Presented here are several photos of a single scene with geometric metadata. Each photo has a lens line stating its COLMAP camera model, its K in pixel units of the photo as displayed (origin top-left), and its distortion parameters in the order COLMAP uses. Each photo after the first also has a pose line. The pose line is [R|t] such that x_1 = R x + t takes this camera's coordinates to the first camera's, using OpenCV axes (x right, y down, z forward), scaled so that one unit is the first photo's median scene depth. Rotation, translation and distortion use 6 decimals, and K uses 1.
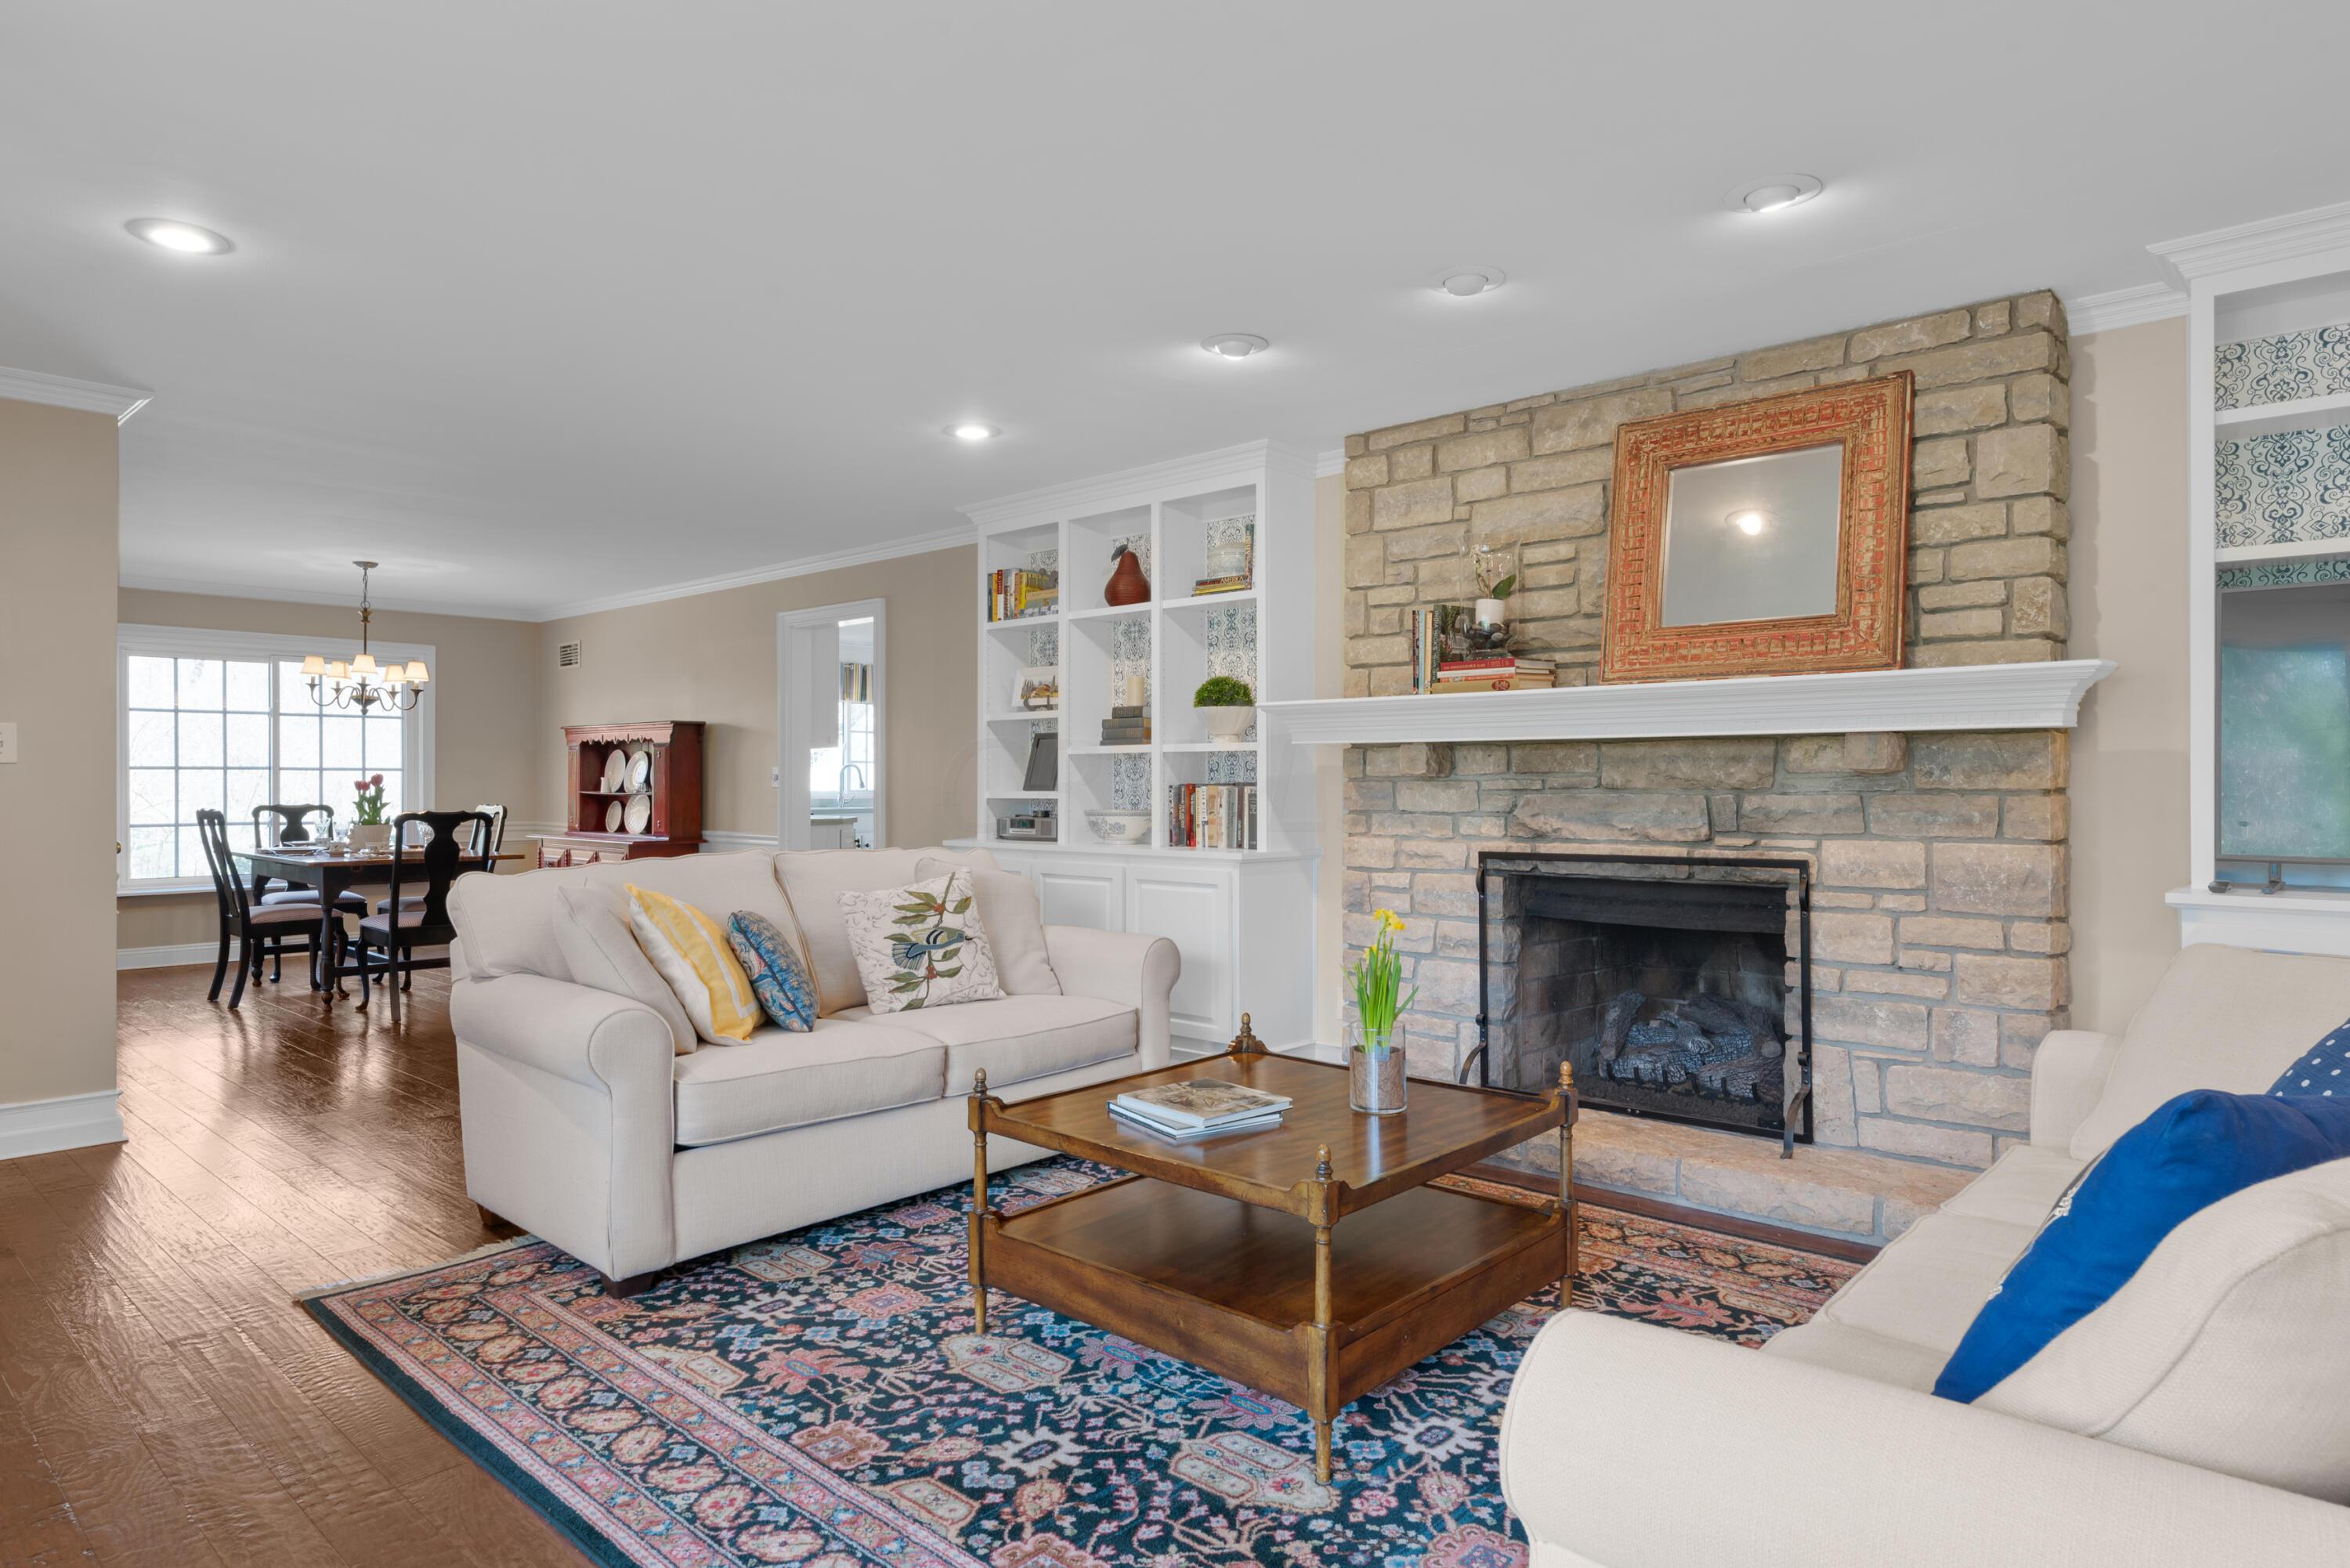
lens RADIAL K [[1399.0, 0, 1175.0], [0, 1399.0, 784.0], [0, 0, 1]] dist [0.000307, 0.000125]
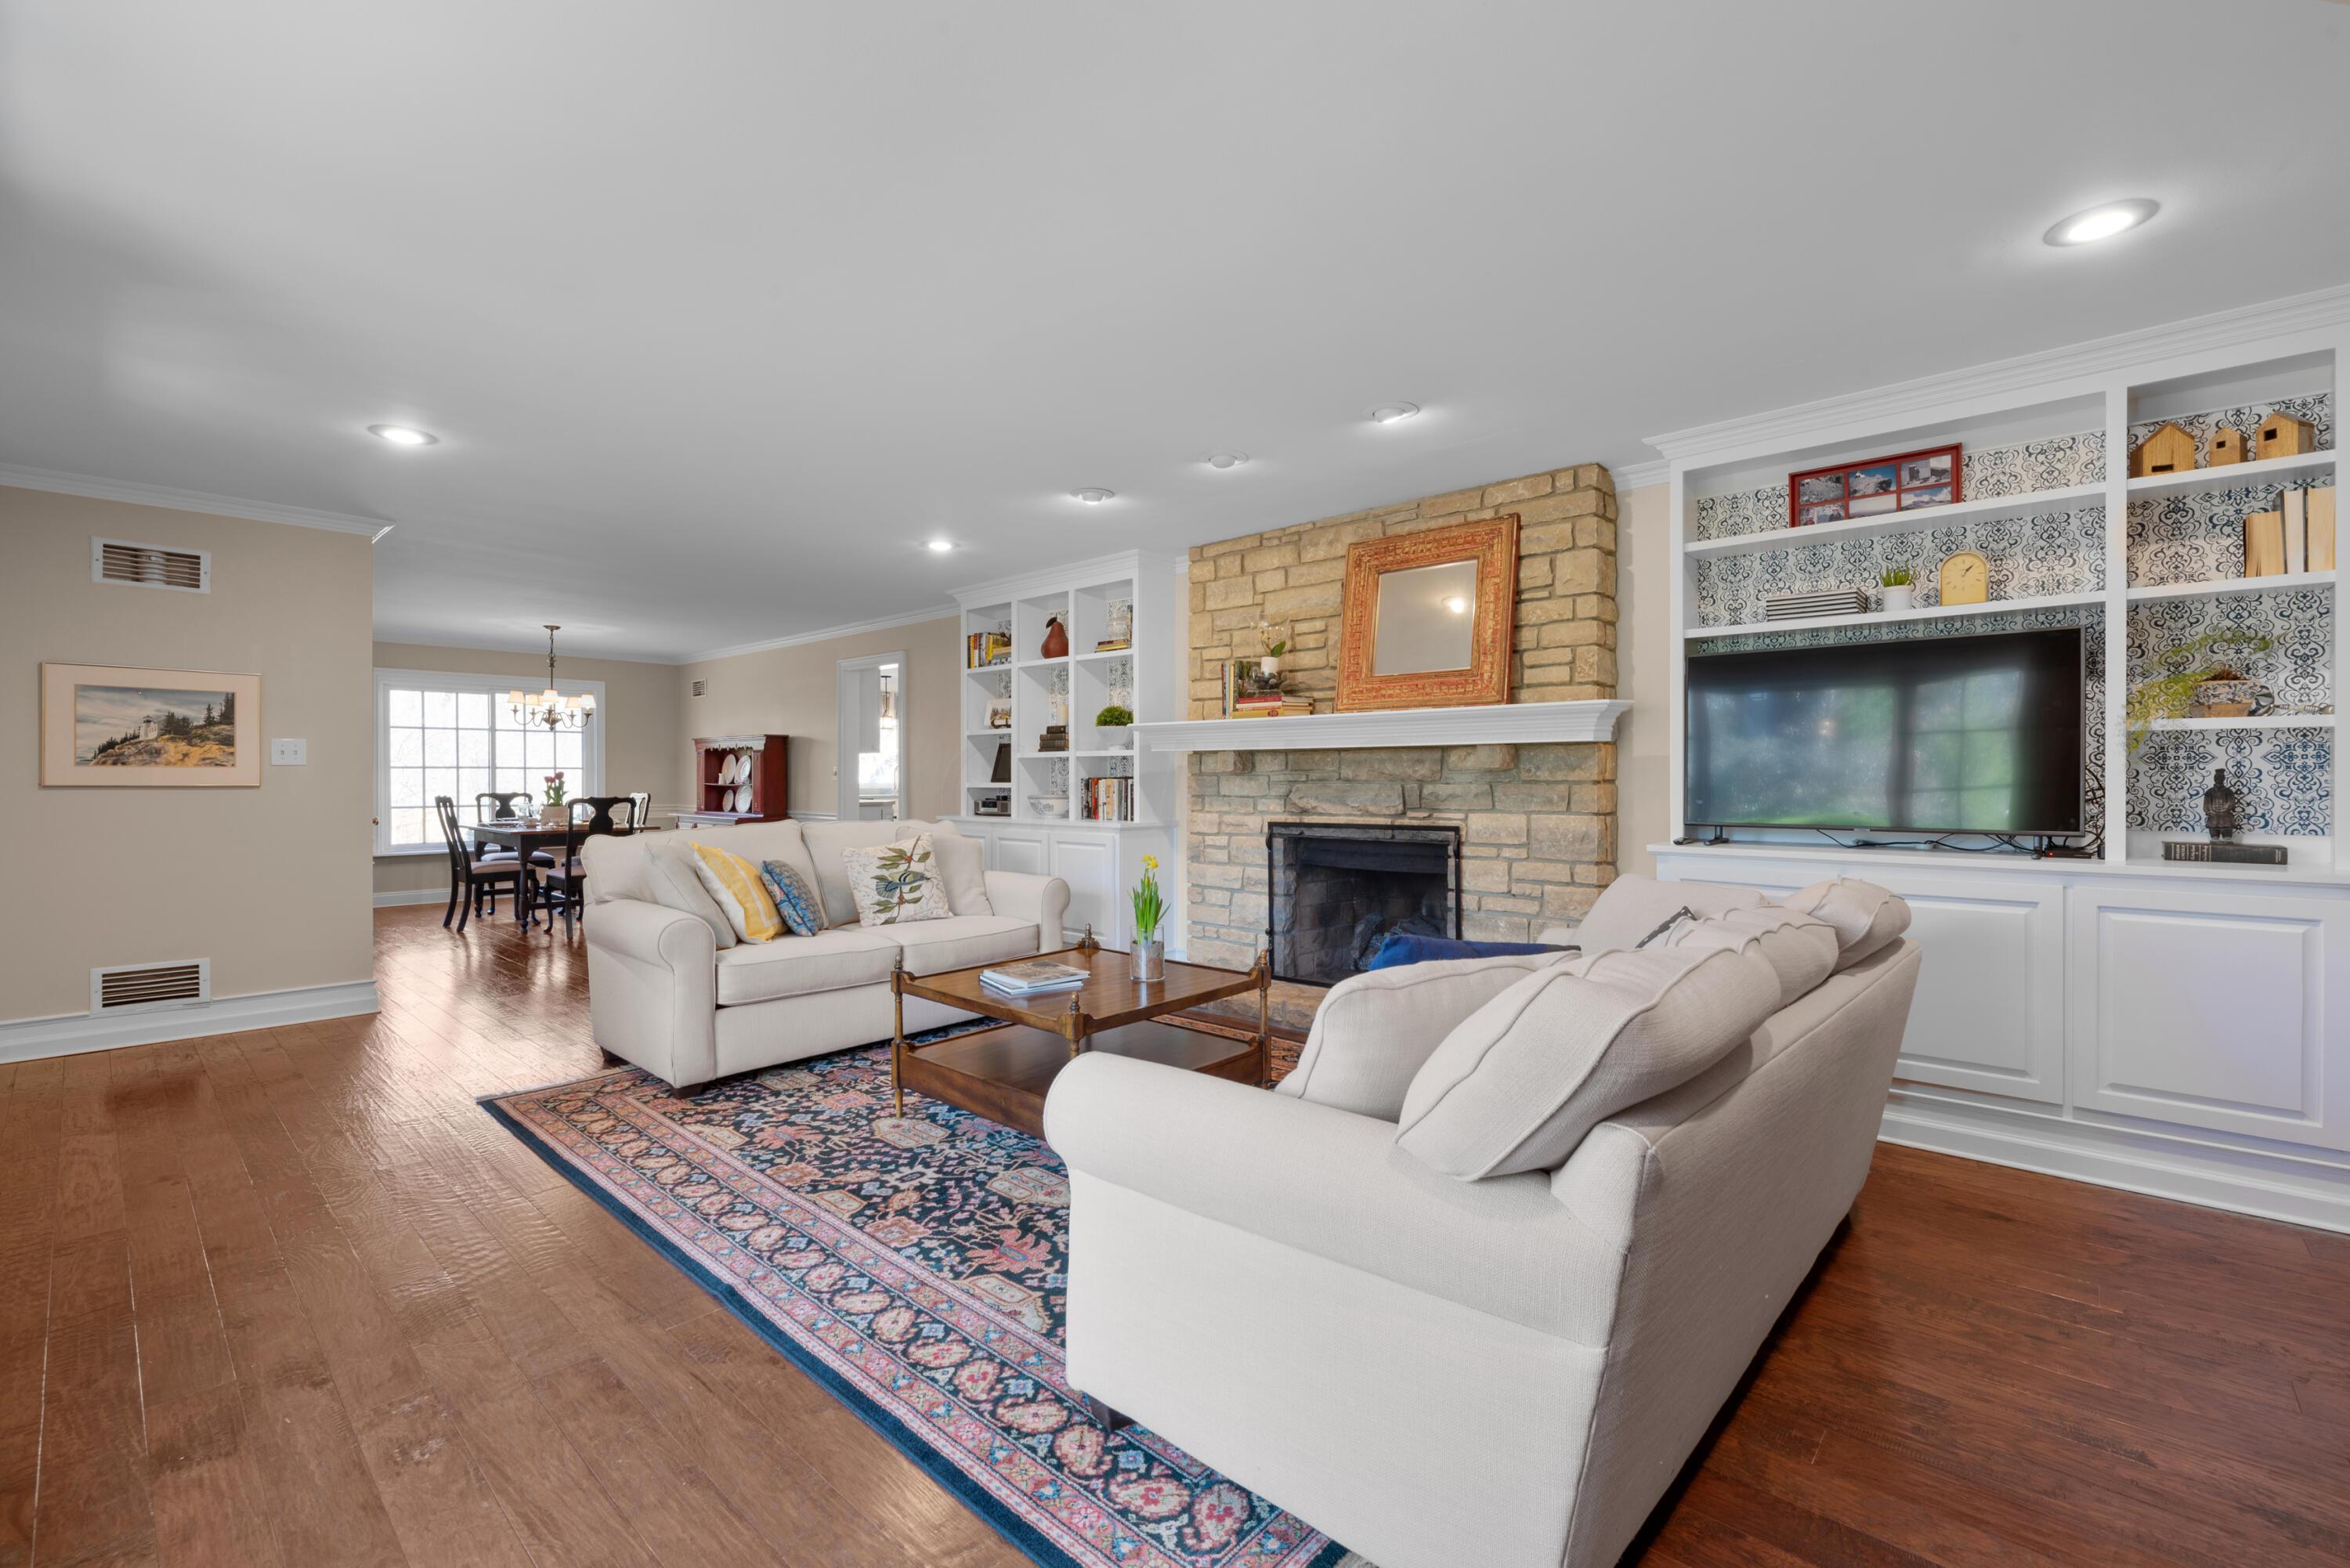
lens RADIAL K [[1021.7, 0, 1175.0], [0, 1021.7, 784.0], [0, 0, 1]] dist [-0.001715, -0.000036]
pose [[0.999985, -0.001215, 0.005409, 0.128313], [0.001181, 0.999980, 0.006231, -0.000047], [-0.005416, -0.006225, 0.999966, -0.133500]]
